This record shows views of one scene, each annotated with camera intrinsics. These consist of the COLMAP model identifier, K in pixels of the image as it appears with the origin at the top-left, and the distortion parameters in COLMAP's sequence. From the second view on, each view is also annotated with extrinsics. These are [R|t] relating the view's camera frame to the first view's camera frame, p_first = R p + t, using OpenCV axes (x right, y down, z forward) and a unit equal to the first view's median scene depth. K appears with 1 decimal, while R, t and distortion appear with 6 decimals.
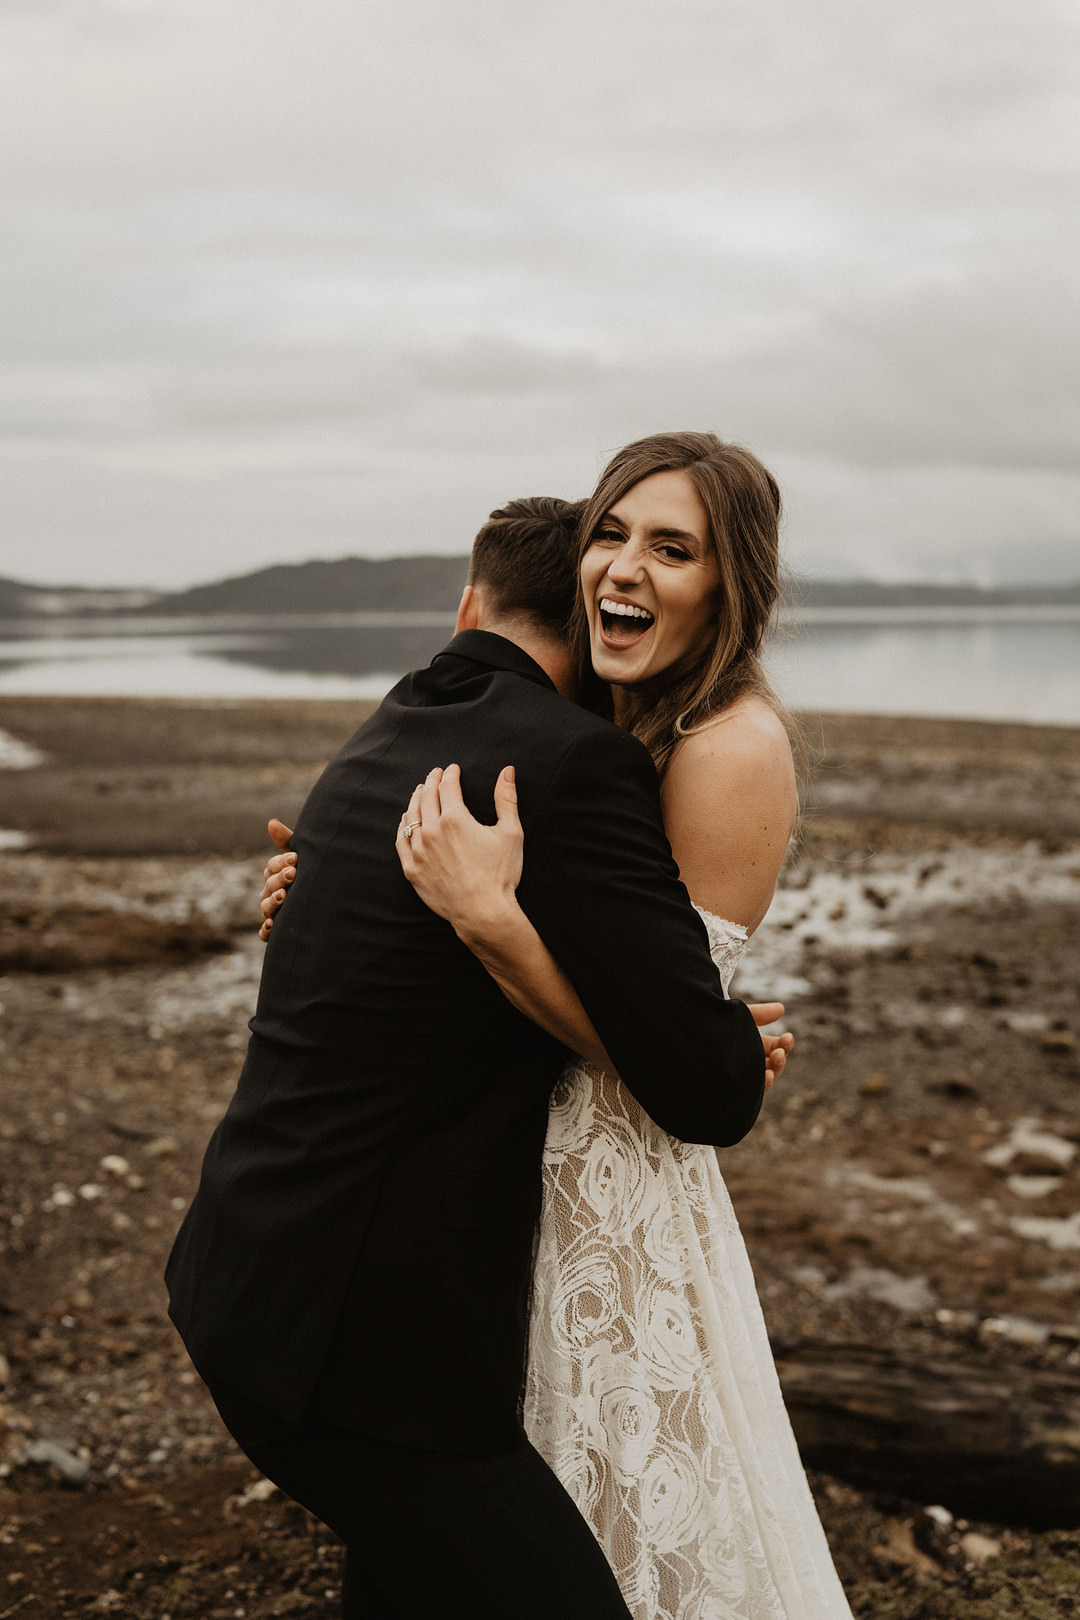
lens RADIAL K [[1590.3, 0, 547.7], [0, 1590.3, 809.4], [0, 0, 1]] dist [-0.120529, 0.158879]
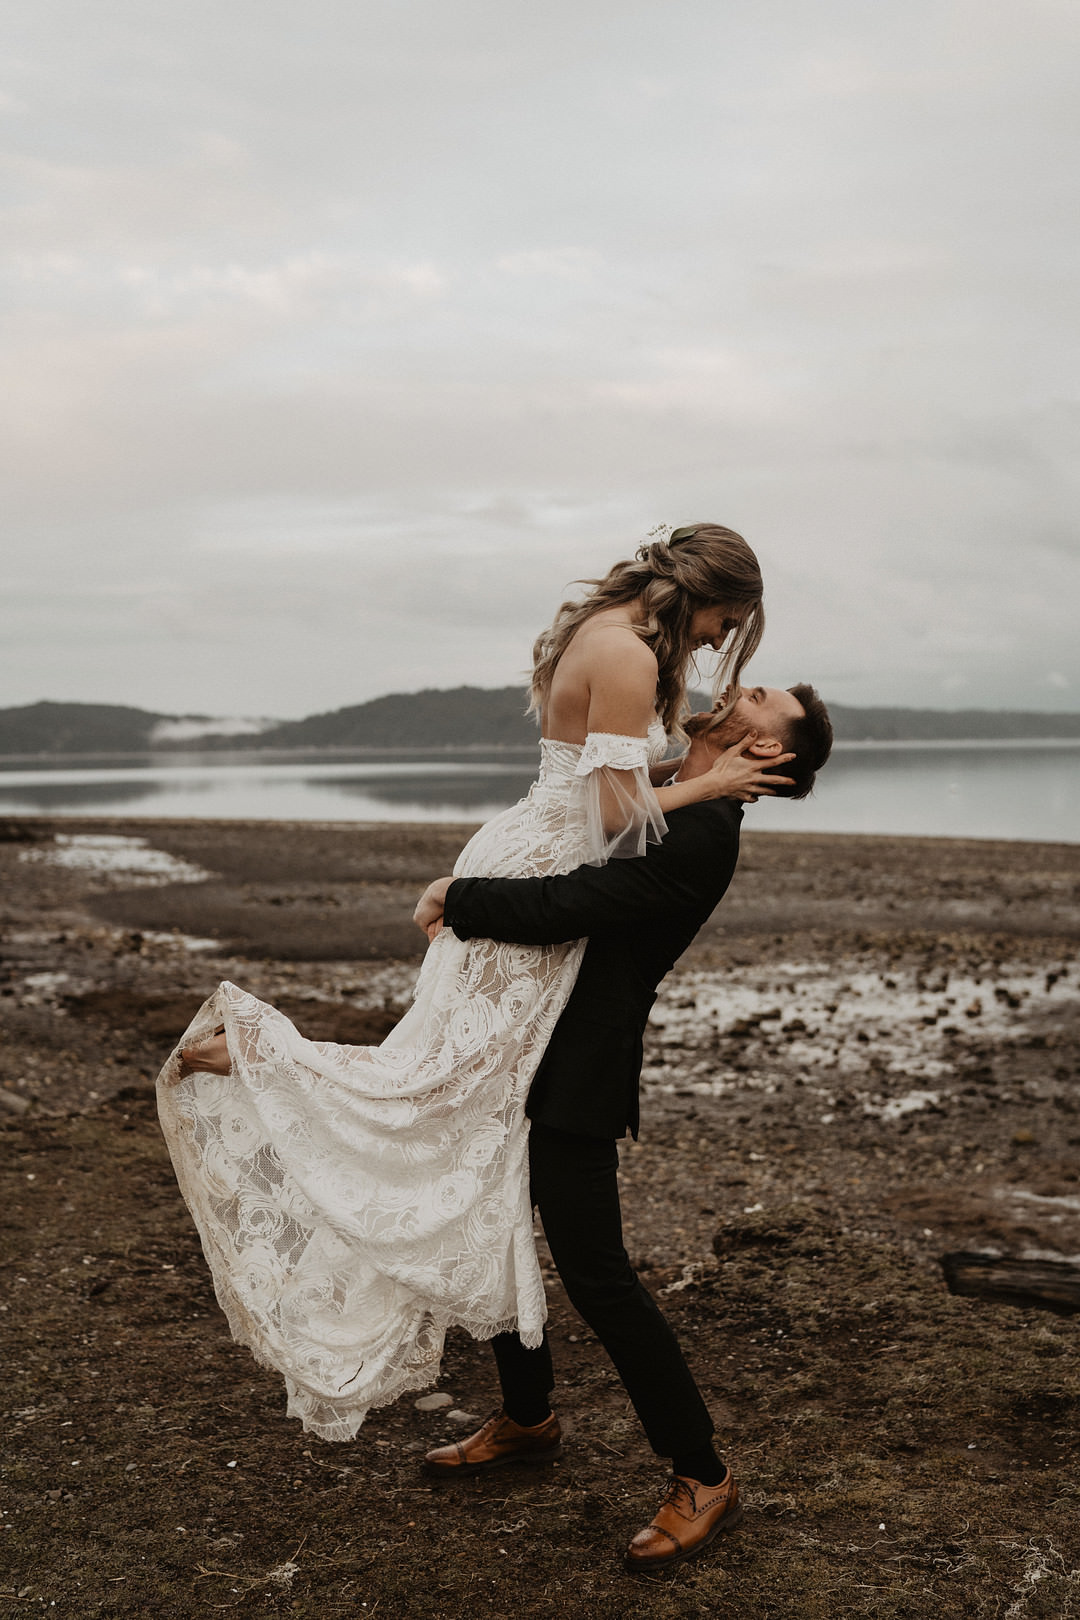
lens RADIAL K [[1583.7, 0, 544.3], [0, 1583.7, 816.6], [0, 0, 1]] dist [-0.114389, 0.160600]
pose [[0.997647, 0.001505, -0.068542, -0.047512], [-0.006779, 0.997026, -0.076770, 0.020633], [0.068222, 0.077054, 0.994690, -0.135729]]
